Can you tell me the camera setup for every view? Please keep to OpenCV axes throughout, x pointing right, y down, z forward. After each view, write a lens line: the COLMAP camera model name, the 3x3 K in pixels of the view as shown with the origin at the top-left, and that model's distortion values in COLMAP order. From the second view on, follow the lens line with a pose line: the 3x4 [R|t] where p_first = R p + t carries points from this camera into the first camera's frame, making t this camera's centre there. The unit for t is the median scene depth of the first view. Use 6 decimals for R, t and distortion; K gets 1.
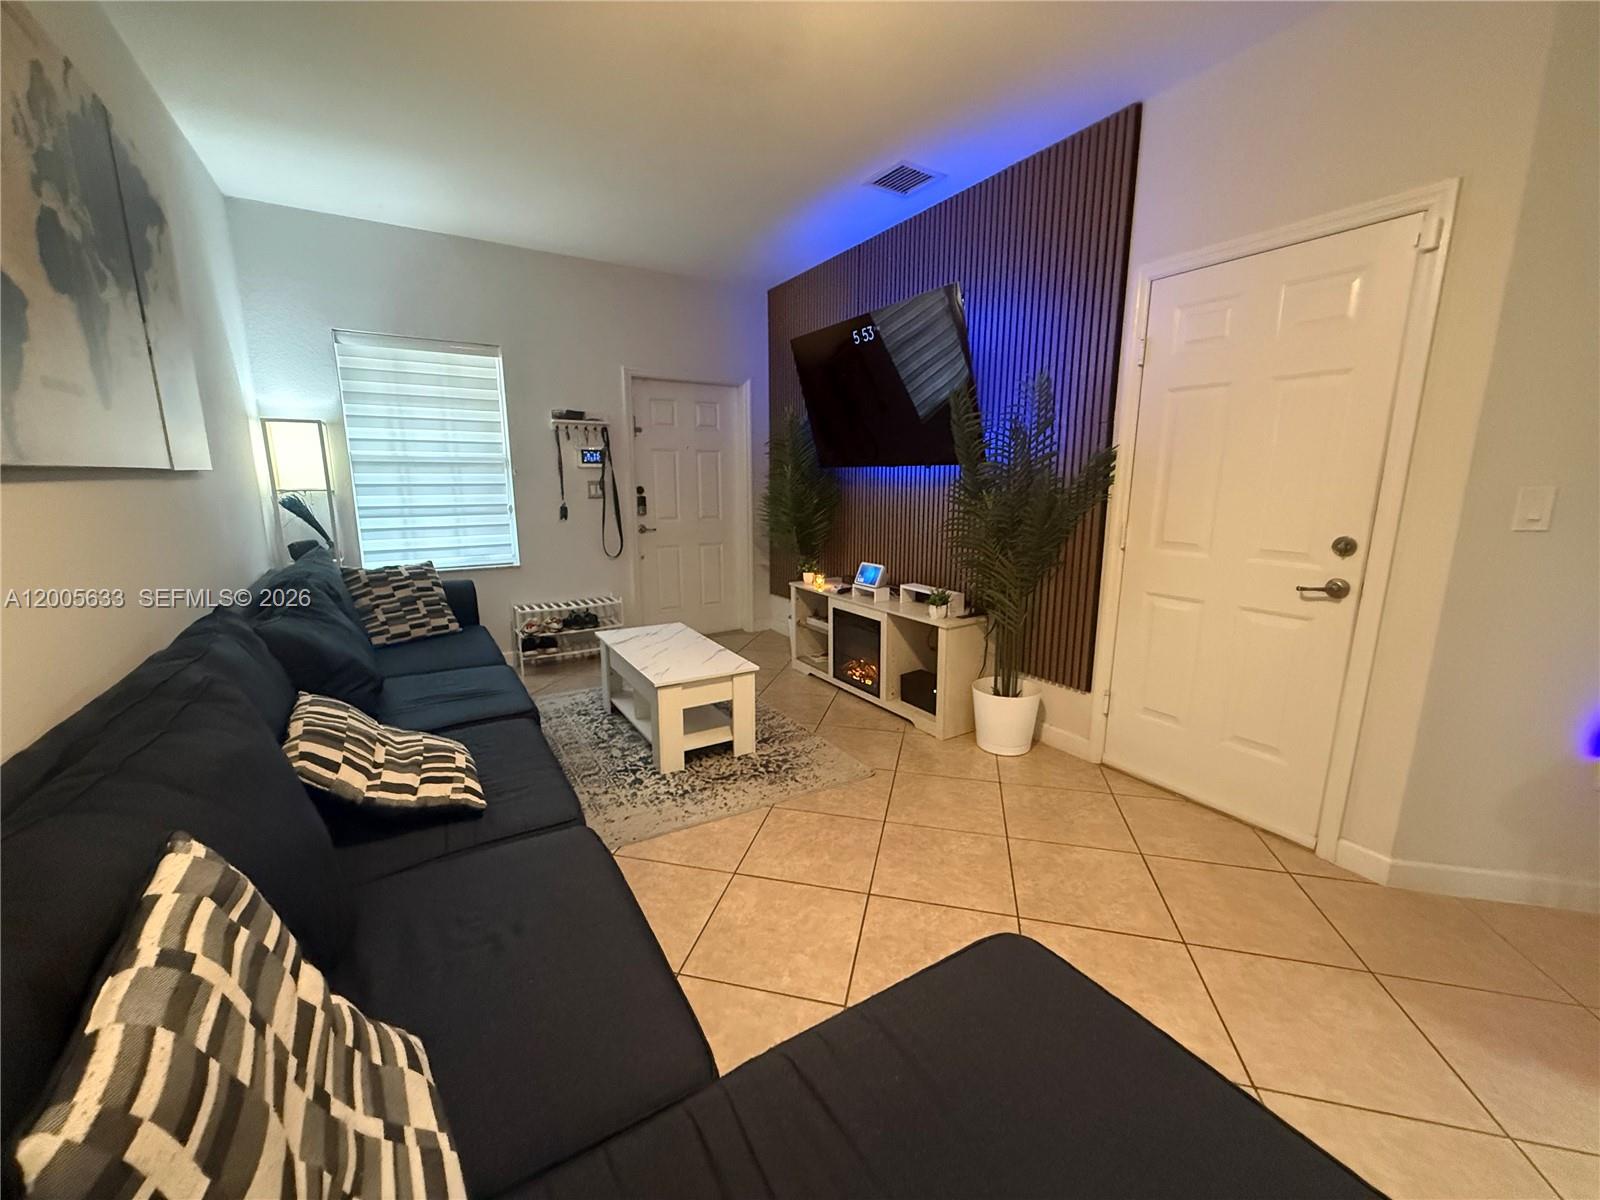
lens RADIAL K [[642.3, 0, 800.7], [0, 642.3, 602.1], [0, 0, 1]] dist [0.008276, 0.000284]
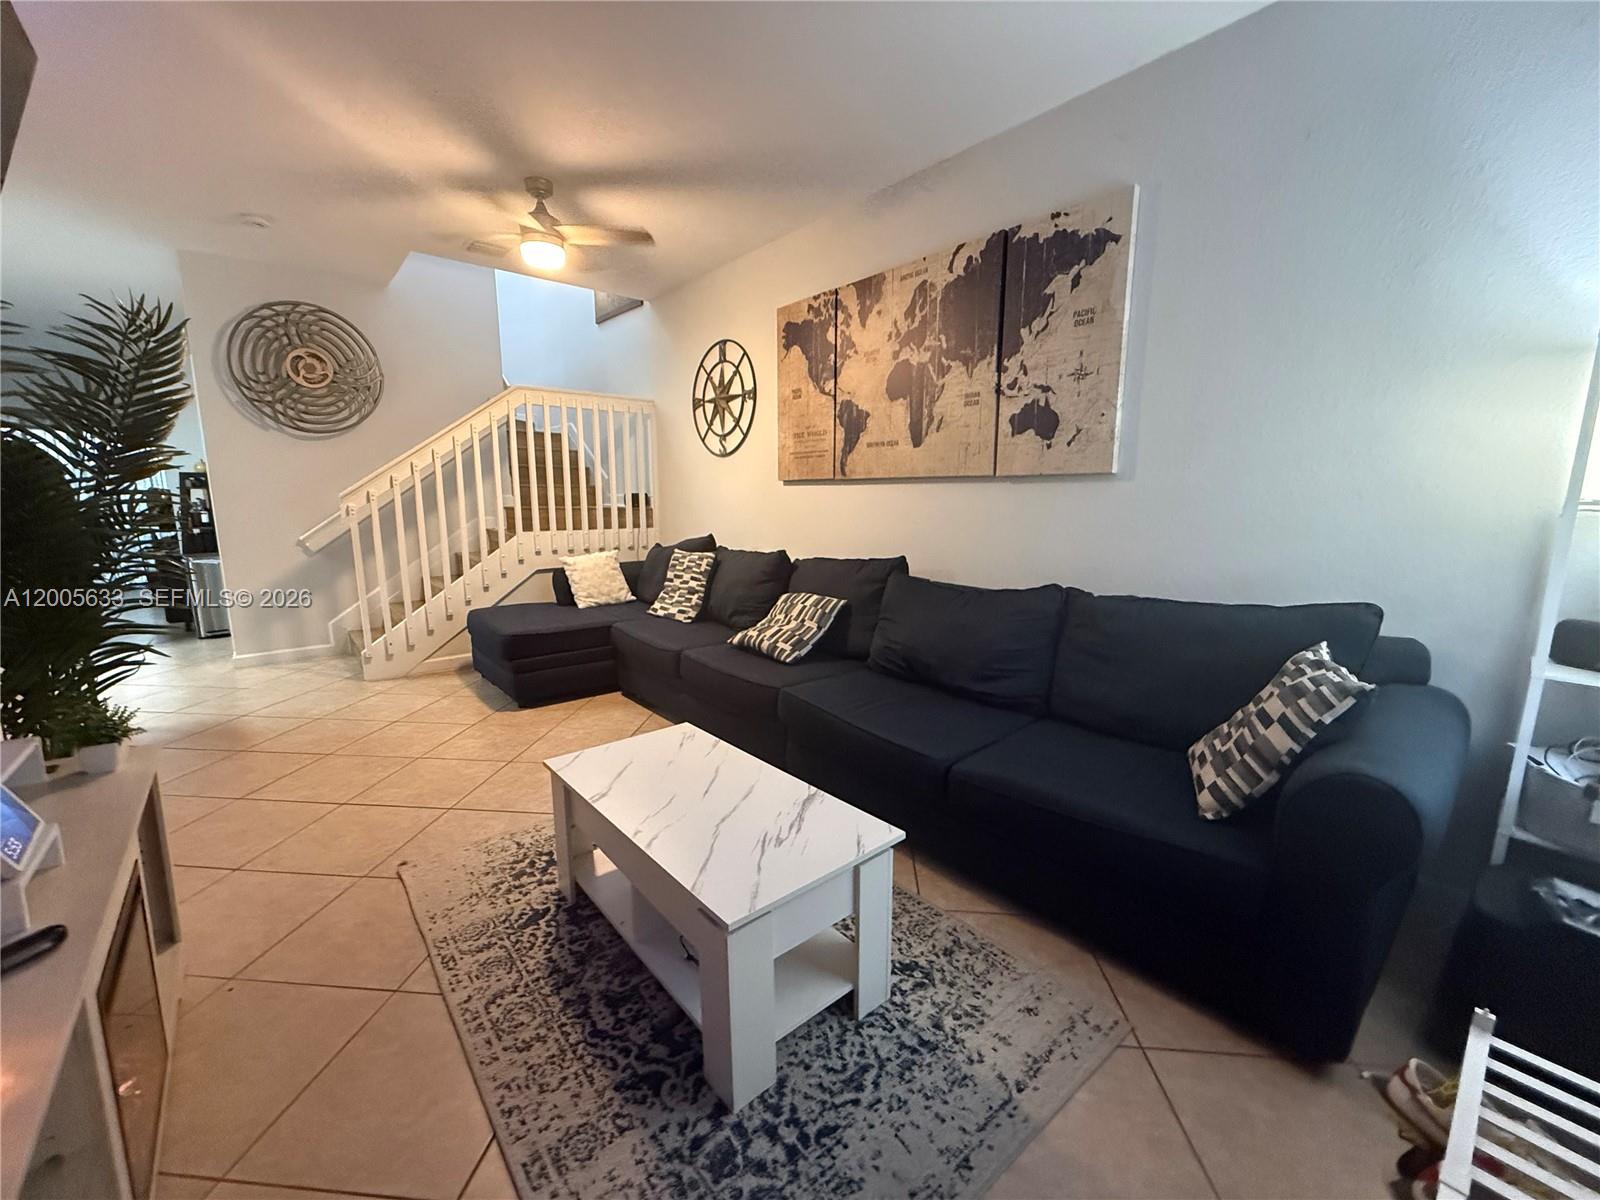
lens RADIAL K [[642.3, 0, 799.0], [0, 642.3, 600.6], [0, 0, 1]] dist [0.008276, 0.000284]
pose [[-0.988568, 0.019357, -0.149529, -0.227979], [-0.033637, 0.938417, 0.343862, -0.288033], [0.146977, 0.344961, -0.927038, 1.596242]]
